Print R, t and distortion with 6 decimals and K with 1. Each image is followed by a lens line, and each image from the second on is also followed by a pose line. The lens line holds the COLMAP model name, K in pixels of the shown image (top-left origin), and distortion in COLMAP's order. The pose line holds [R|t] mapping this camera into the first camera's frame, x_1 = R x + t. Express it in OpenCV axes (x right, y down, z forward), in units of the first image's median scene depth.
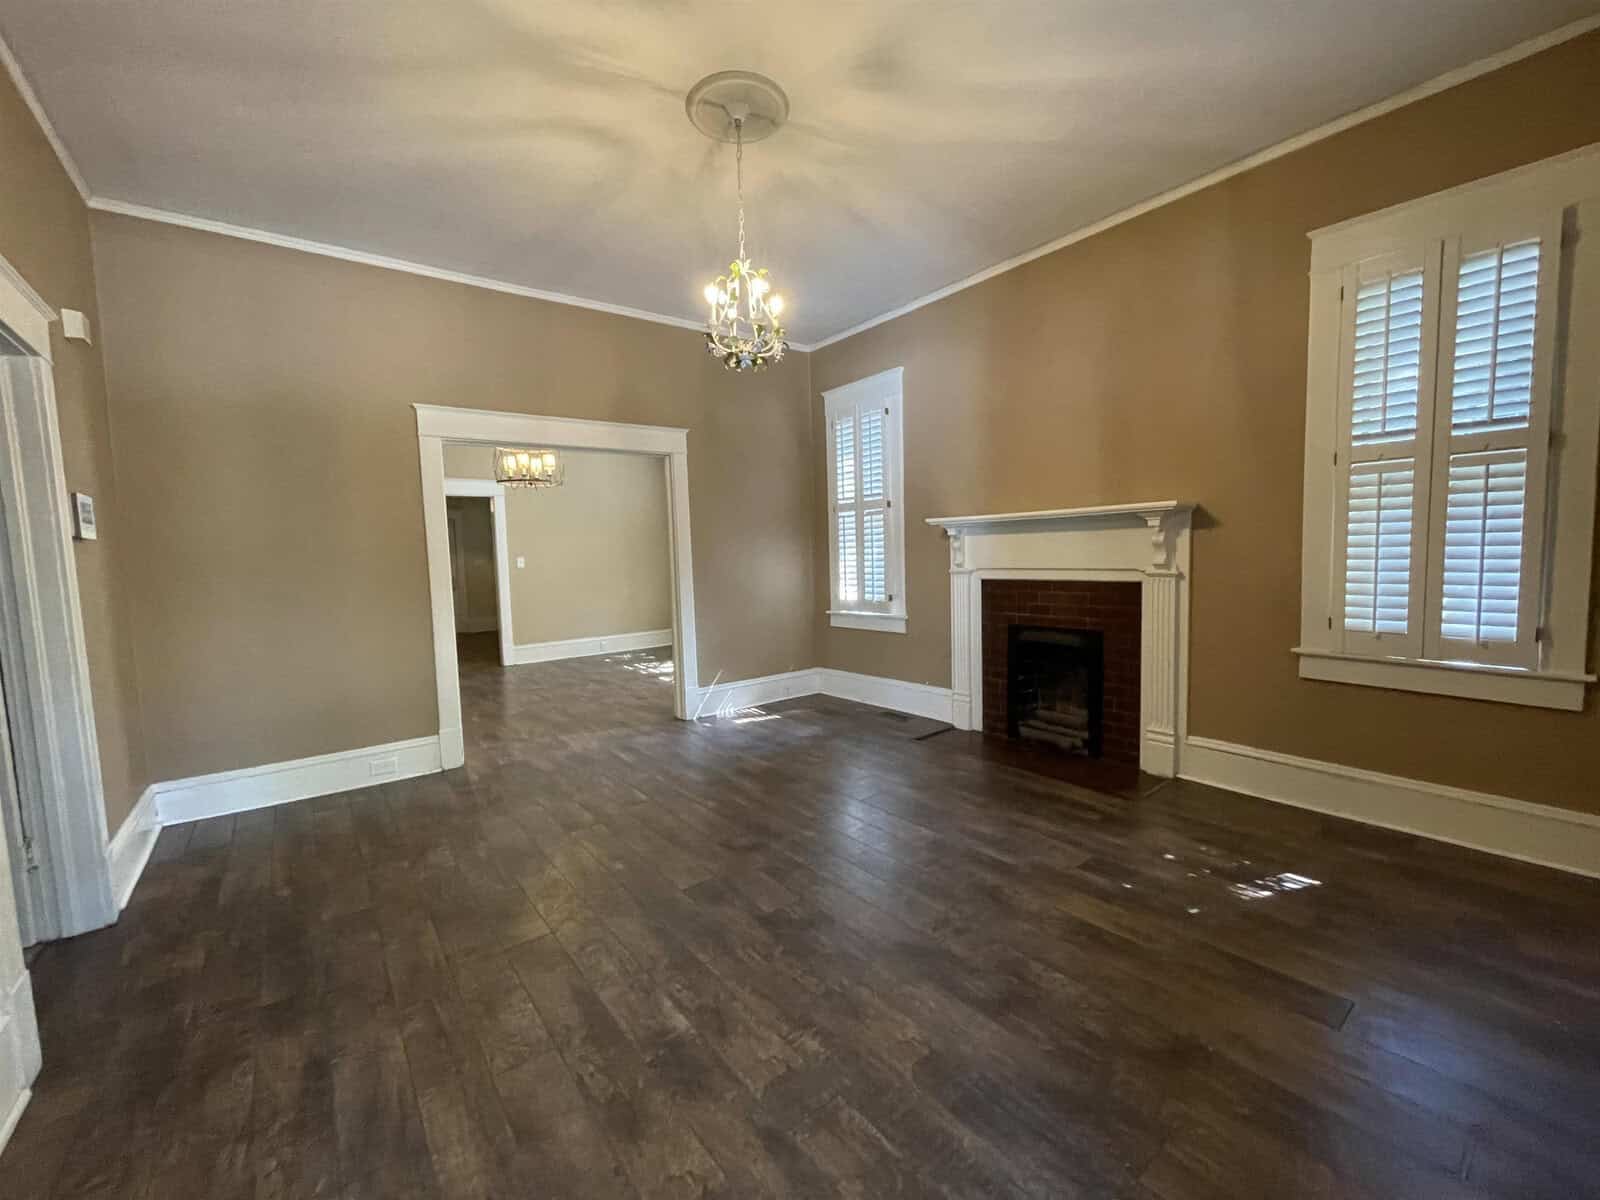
lens RADIAL K [[646.8, 0, 799.9], [0, 646.8, 596.1], [0, 0, 1]] dist [-0.001666, -0.000166]
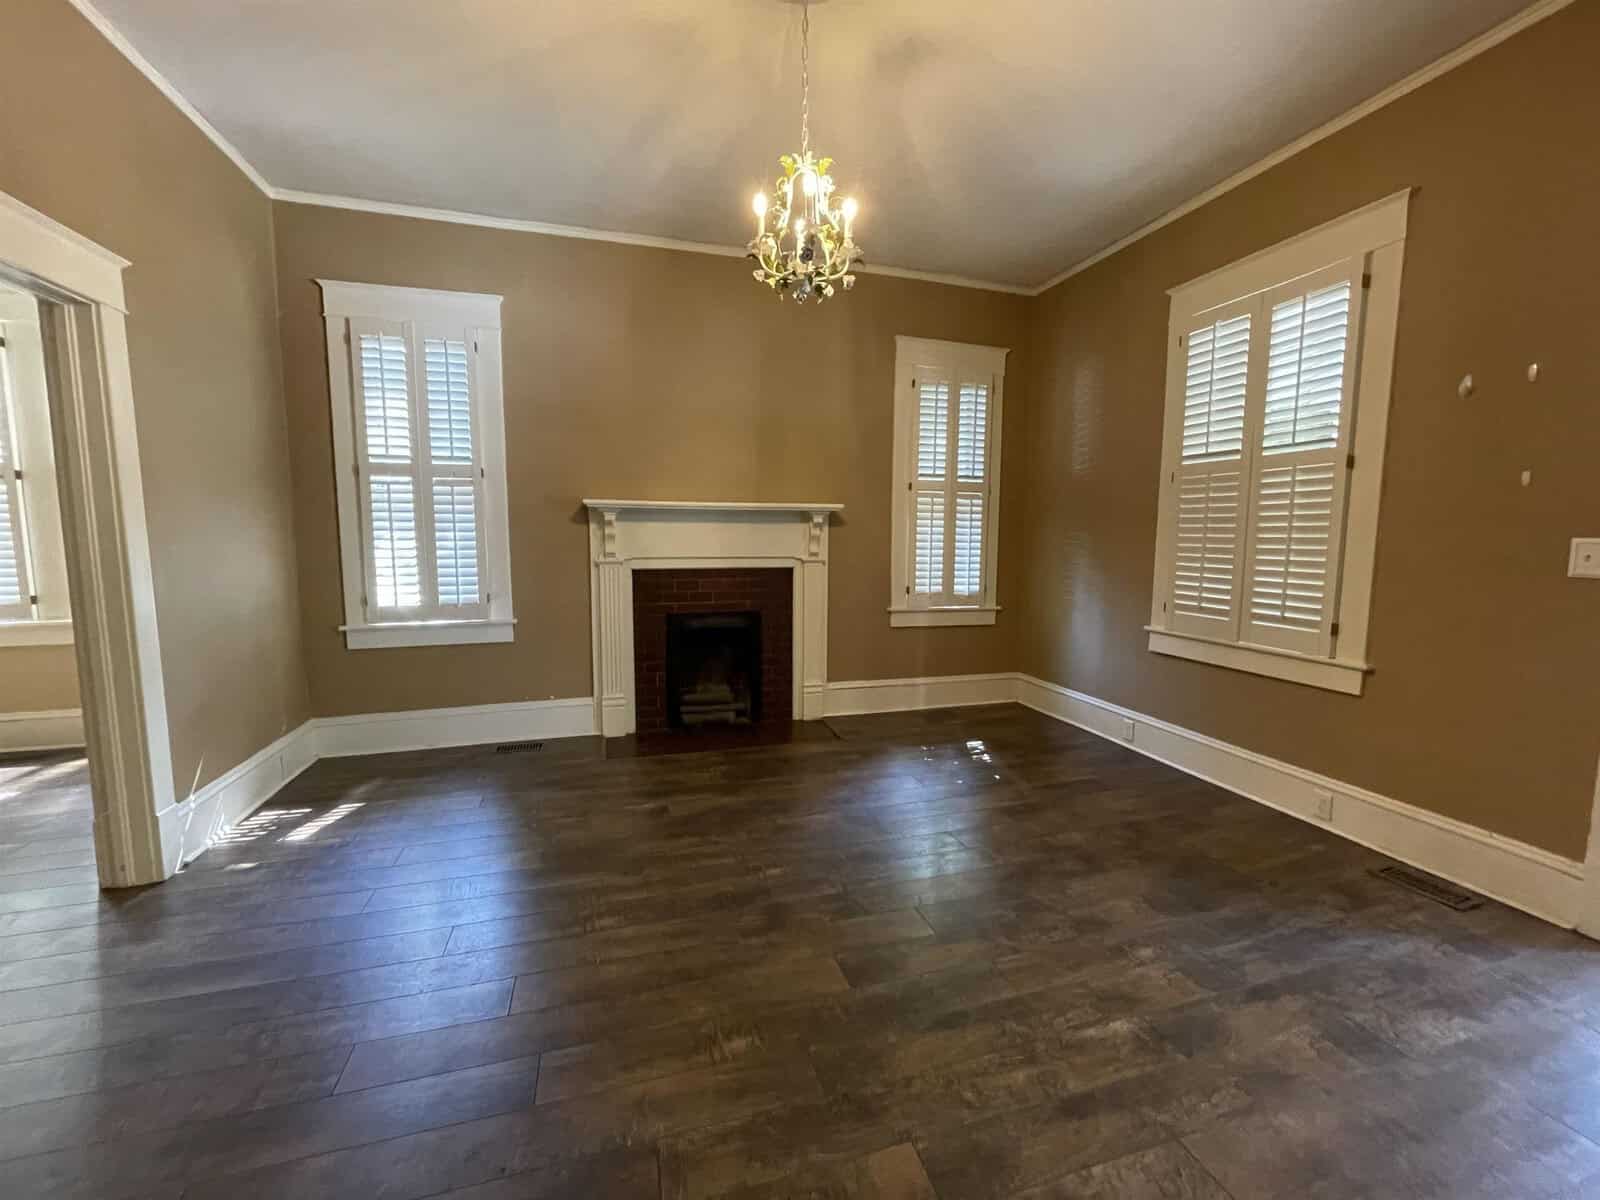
lens RADIAL K [[646.8, 0, 797.8], [0, 646.8, 597.9], [0, 0, 1]] dist [-0.001666, -0.000166]
pose [[0.366279, -0.063168, 0.928358, -0.565995], [0.048074, 0.997645, 0.048915, -0.022146], [-0.929262, 0.026714, 0.368453, 0.501850]]
